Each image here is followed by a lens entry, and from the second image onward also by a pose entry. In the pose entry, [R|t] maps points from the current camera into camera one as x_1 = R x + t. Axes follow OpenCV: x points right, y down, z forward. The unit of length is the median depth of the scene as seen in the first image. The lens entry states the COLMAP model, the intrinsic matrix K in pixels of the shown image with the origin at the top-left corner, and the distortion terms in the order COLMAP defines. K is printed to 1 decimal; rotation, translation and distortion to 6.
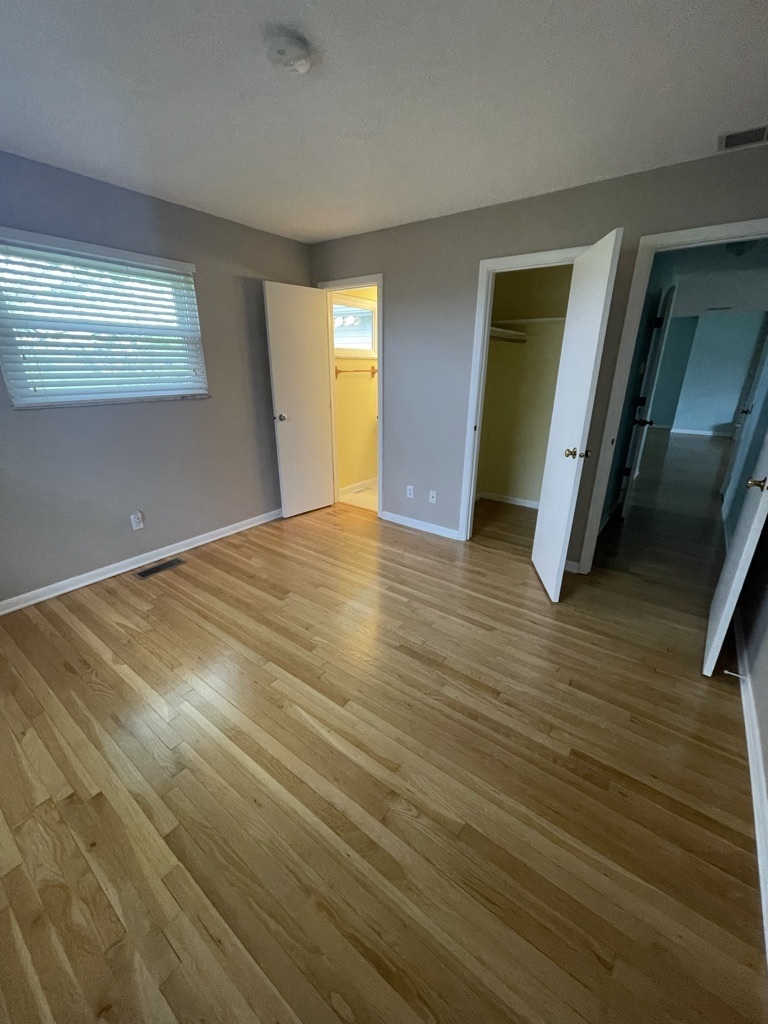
lens RADIAL K [[411.7, 0, 384.0], [0, 411.7, 512.0], [0, 0, 1]] dist [-0.001863, -0.000121]
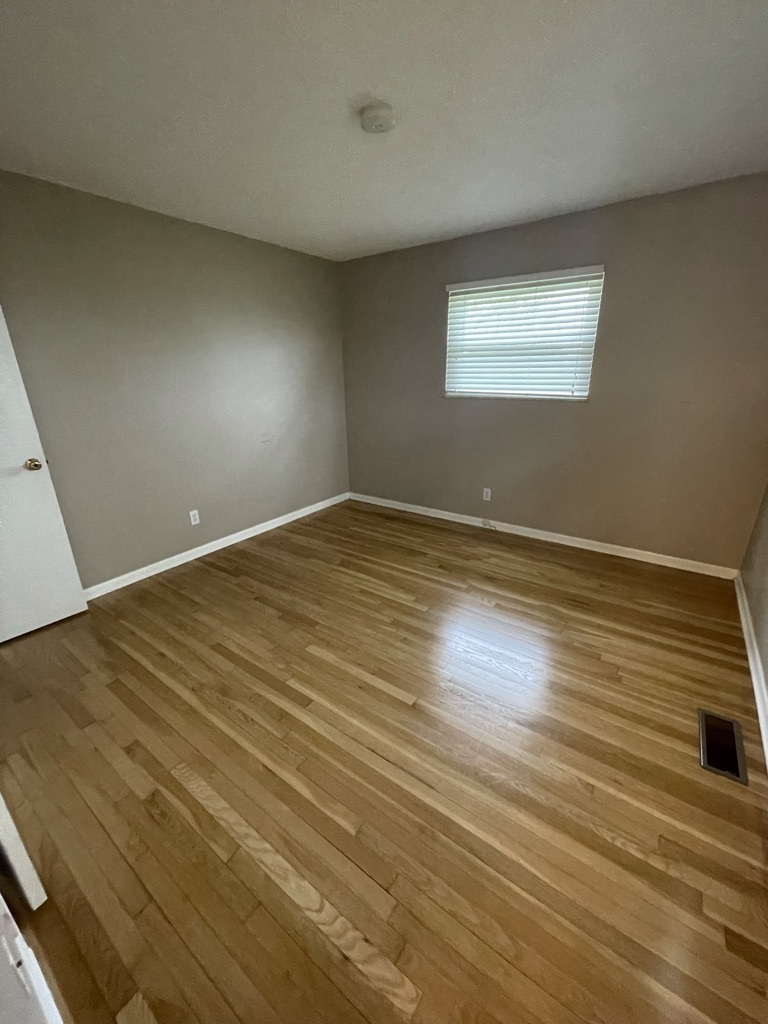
lens RADIAL K [[411.7, 0, 384.0], [0, 411.7, 512.0], [0, 0, 1]] dist [-0.001863, -0.000121]
pose [[-0.999755, 0.019097, -0.011181, -0.125787], [0.007692, 0.773638, 0.633581, -0.545019], [0.020749, 0.633339, -0.773596, 1.503123]]
